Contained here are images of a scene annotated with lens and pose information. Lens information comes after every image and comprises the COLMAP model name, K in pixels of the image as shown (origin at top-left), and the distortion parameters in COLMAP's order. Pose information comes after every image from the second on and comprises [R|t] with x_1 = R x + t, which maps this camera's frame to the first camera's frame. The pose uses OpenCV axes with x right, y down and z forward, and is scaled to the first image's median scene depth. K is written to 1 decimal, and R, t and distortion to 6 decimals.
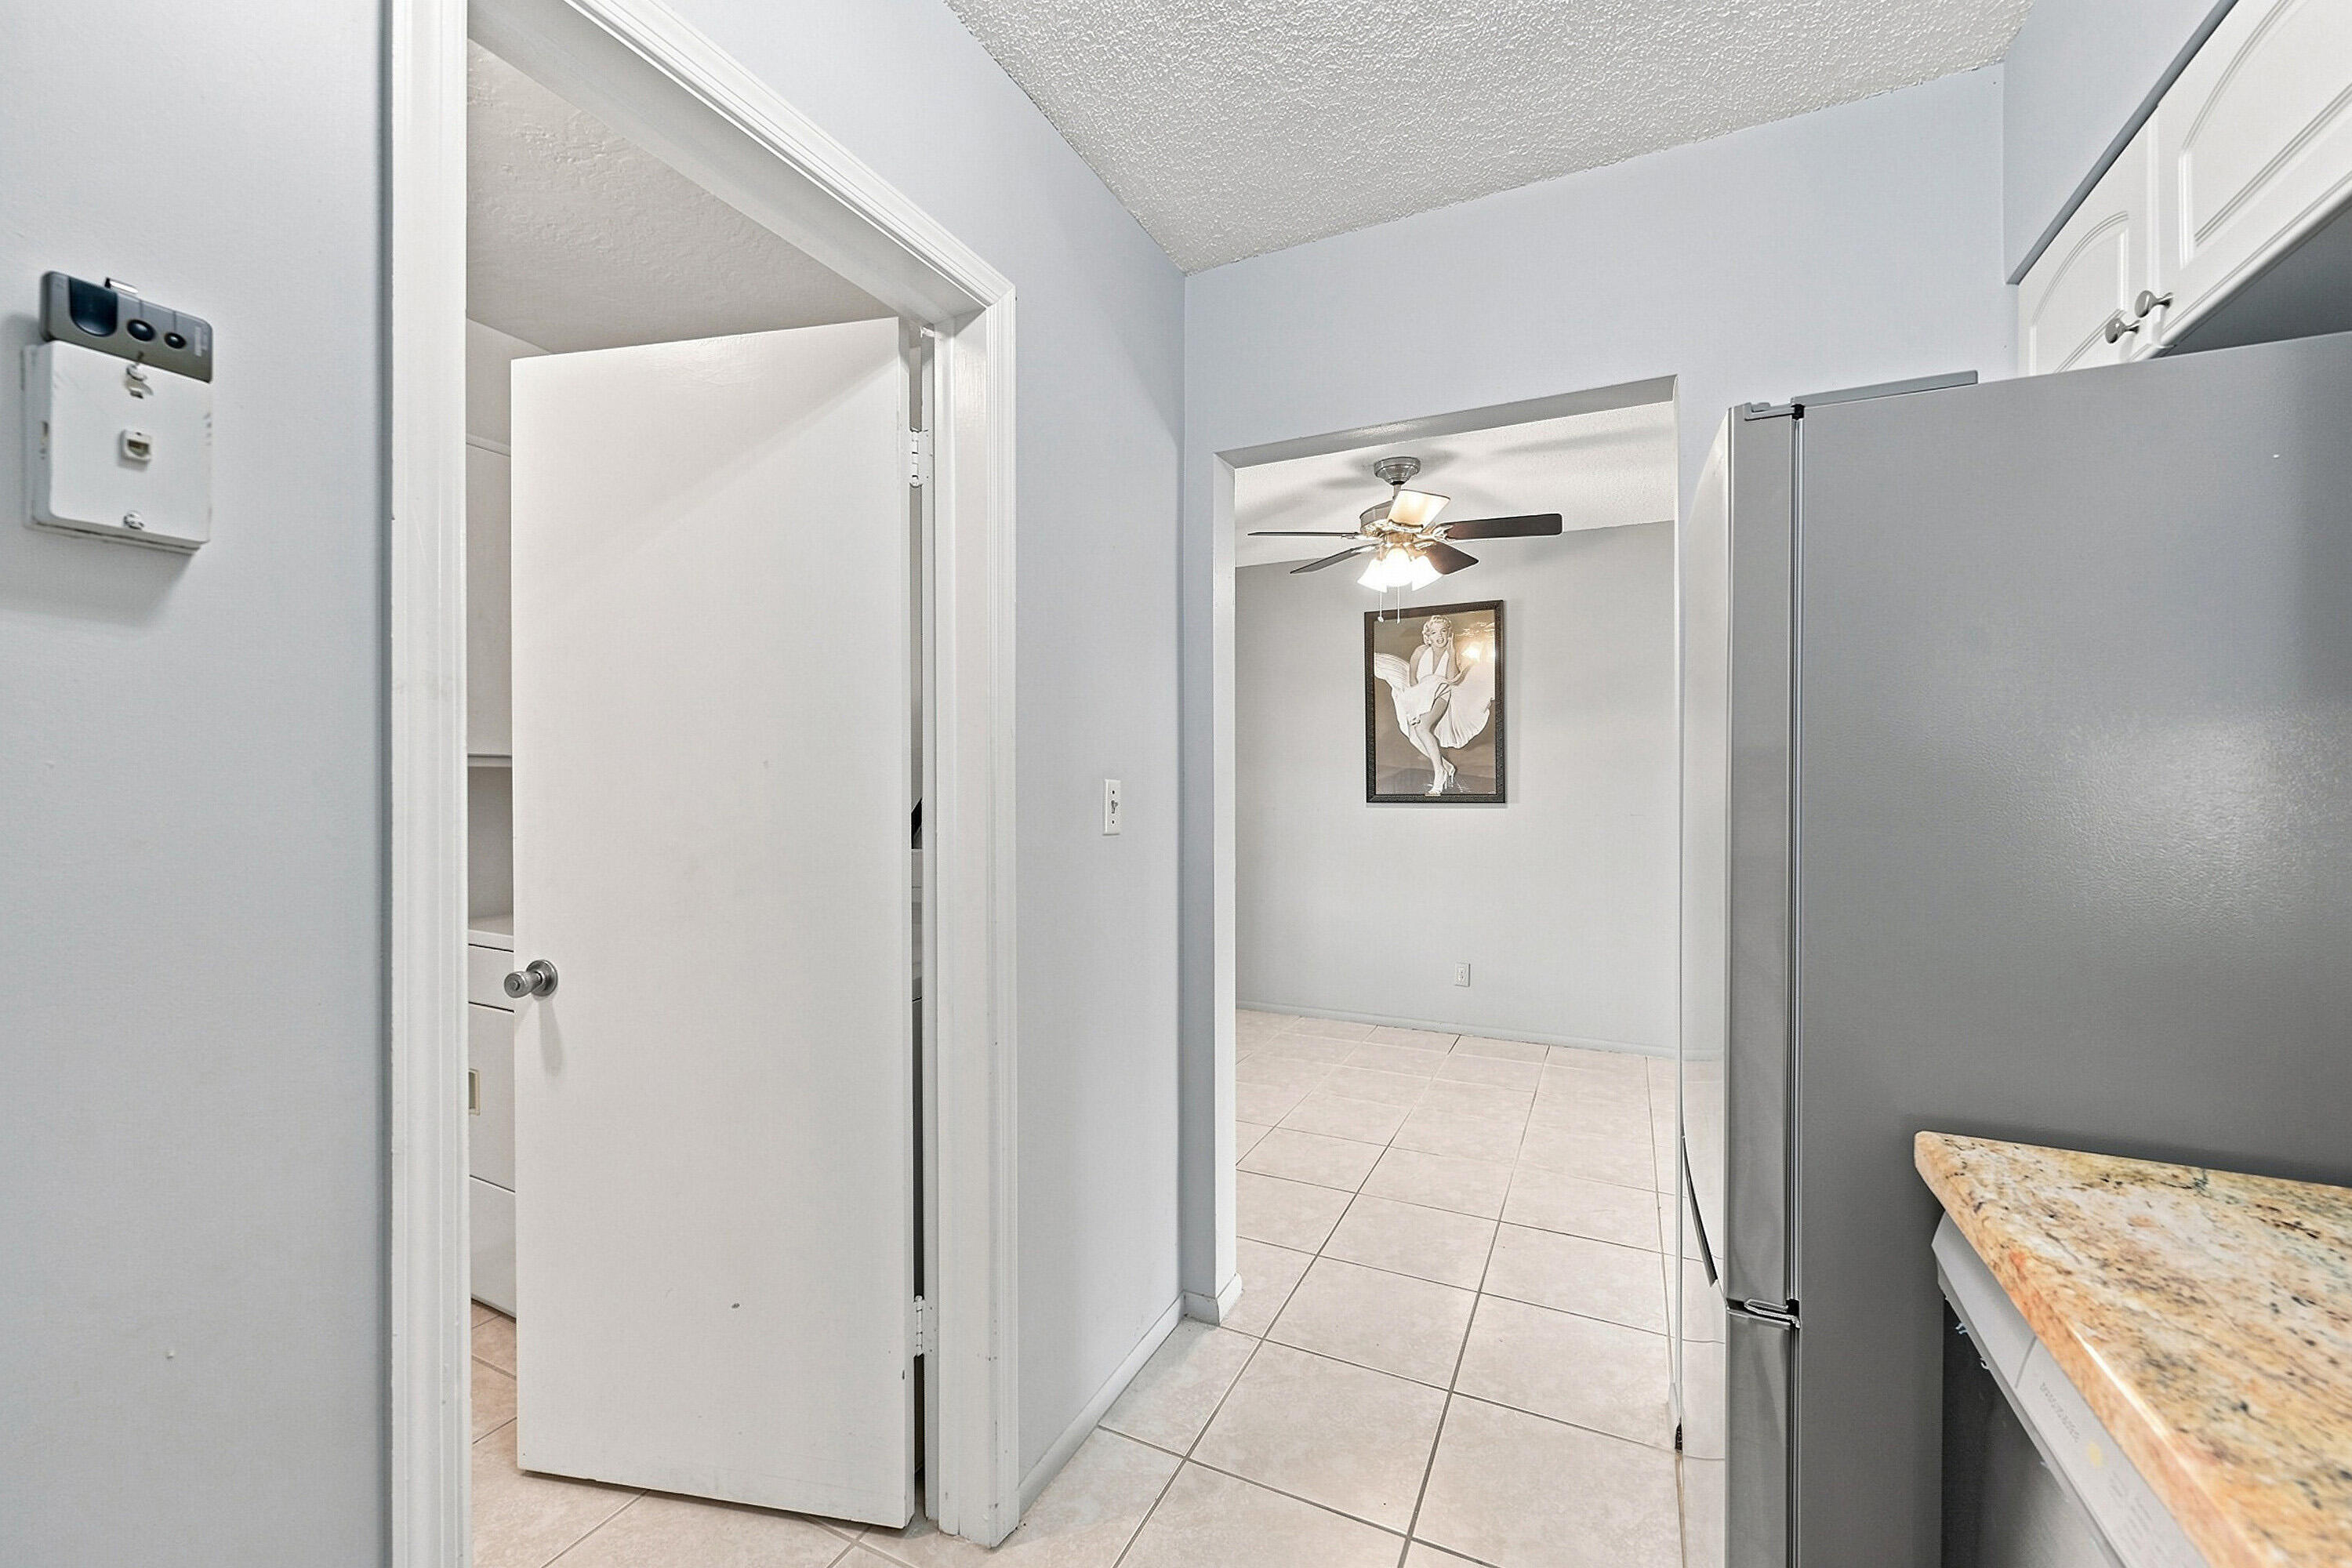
lens RADIAL K [[931.4, 0, 1170.3], [0, 931.4, 783.3], [0, 0, 1]] dist [0.000248, 0.000304]
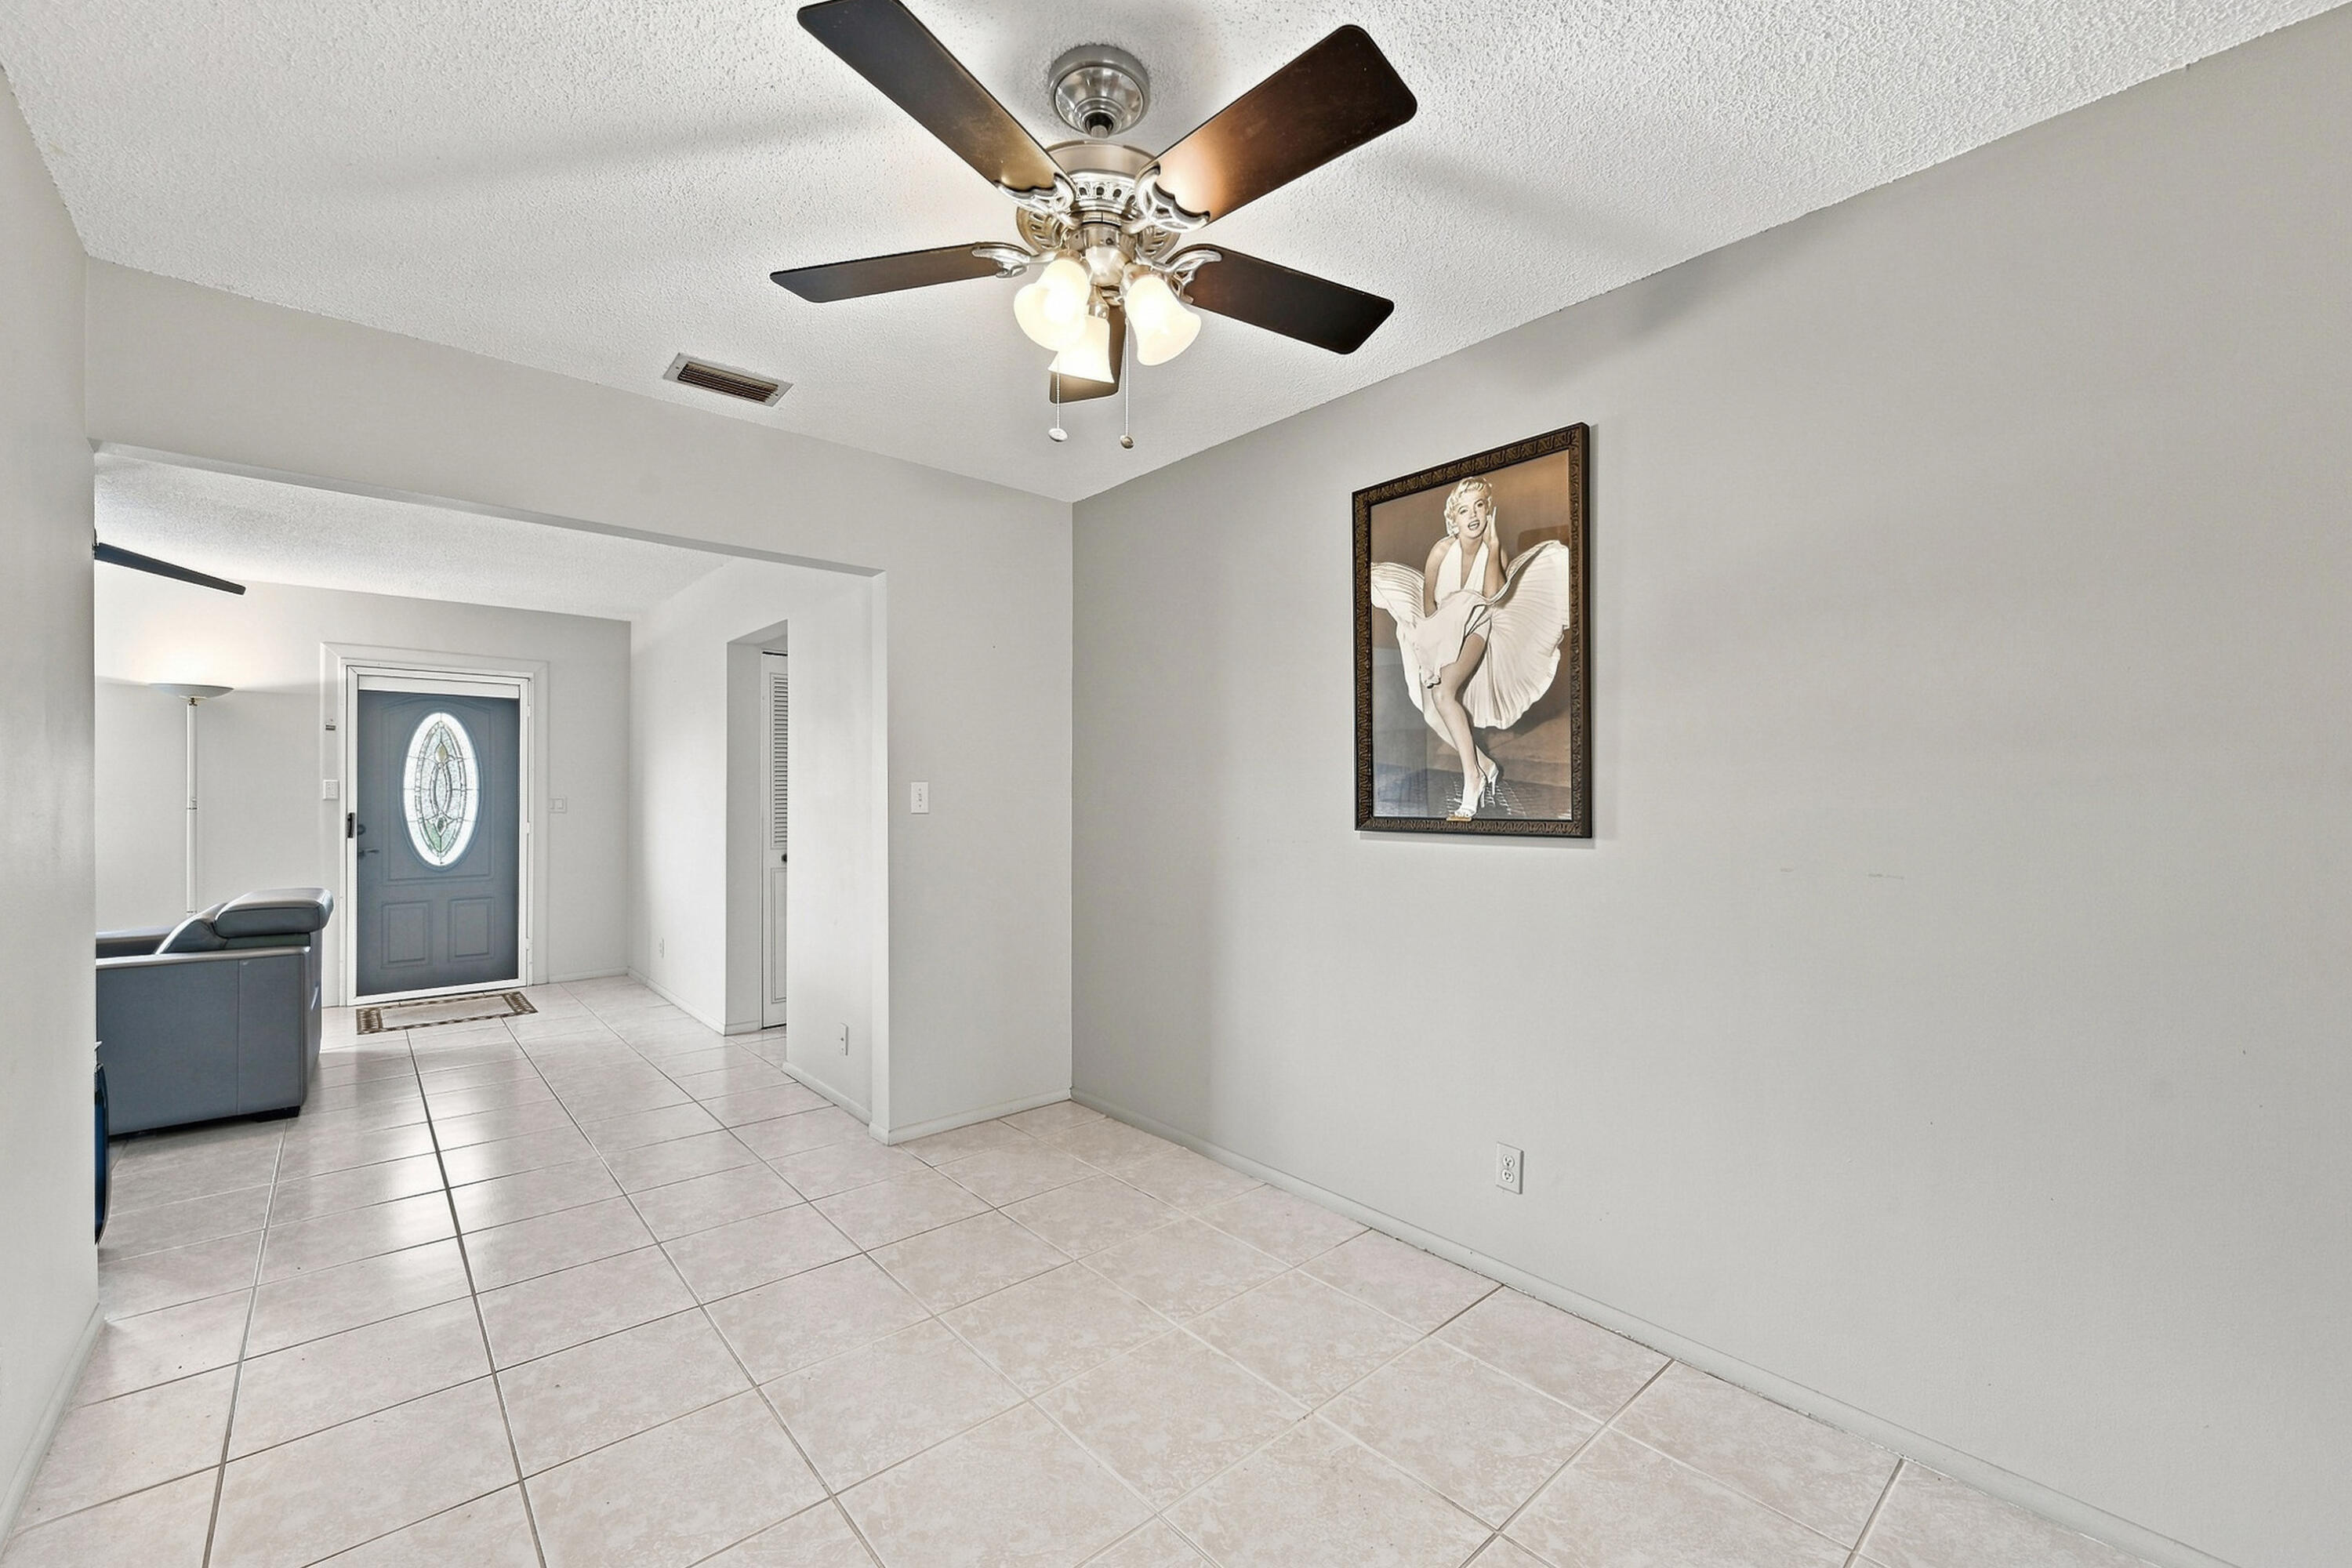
lens RADIAL K [[931.4, 0, 1167.0], [0, 931.4, 807.2], [0, 0, 1]] dist [0.000248, 0.000304]
pose [[0.924337, 0.008905, -0.381474, 0.329928], [-0.006007, 0.999943, 0.008785, 0.002099], [0.381531, -0.005829, 0.924338, 0.448861]]
